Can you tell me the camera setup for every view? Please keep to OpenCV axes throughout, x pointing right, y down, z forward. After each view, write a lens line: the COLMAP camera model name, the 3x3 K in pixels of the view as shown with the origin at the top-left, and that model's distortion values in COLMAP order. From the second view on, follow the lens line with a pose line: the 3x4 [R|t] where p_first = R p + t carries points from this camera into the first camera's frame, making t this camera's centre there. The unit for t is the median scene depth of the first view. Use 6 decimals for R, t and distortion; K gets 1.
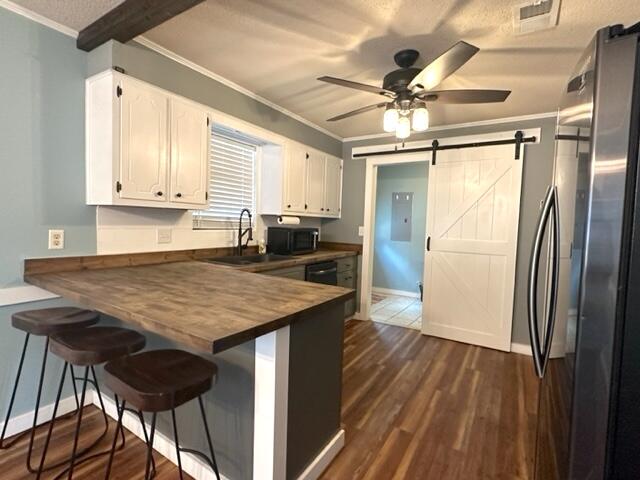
lens RADIAL K [[315.8, 0, 320.0], [0, 315.8, 240.0], [0, 0, 1]] dist [-0.019321, -0.000360]
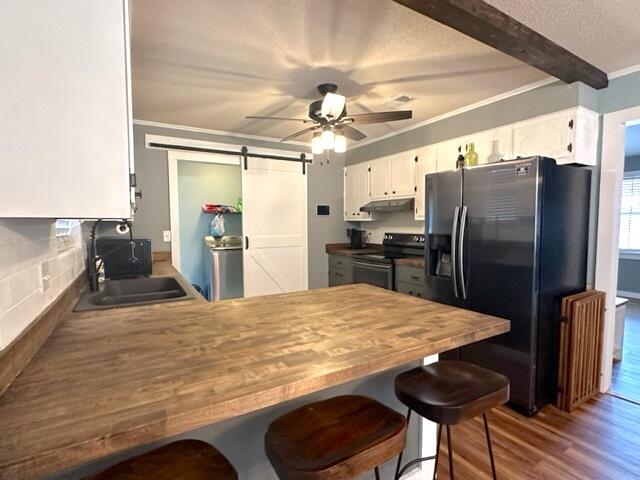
lens RADIAL K [[315.8, 0, 320.0], [0, 315.8, 240.0], [0, 0, 1]] dist [-0.019321, -0.000360]
pose [[0.459547, -0.082946, 0.884272, -0.551789], [0.068599, 0.995970, 0.057774, -0.048666], [-0.885500, 0.034111, 0.463385, 0.313428]]
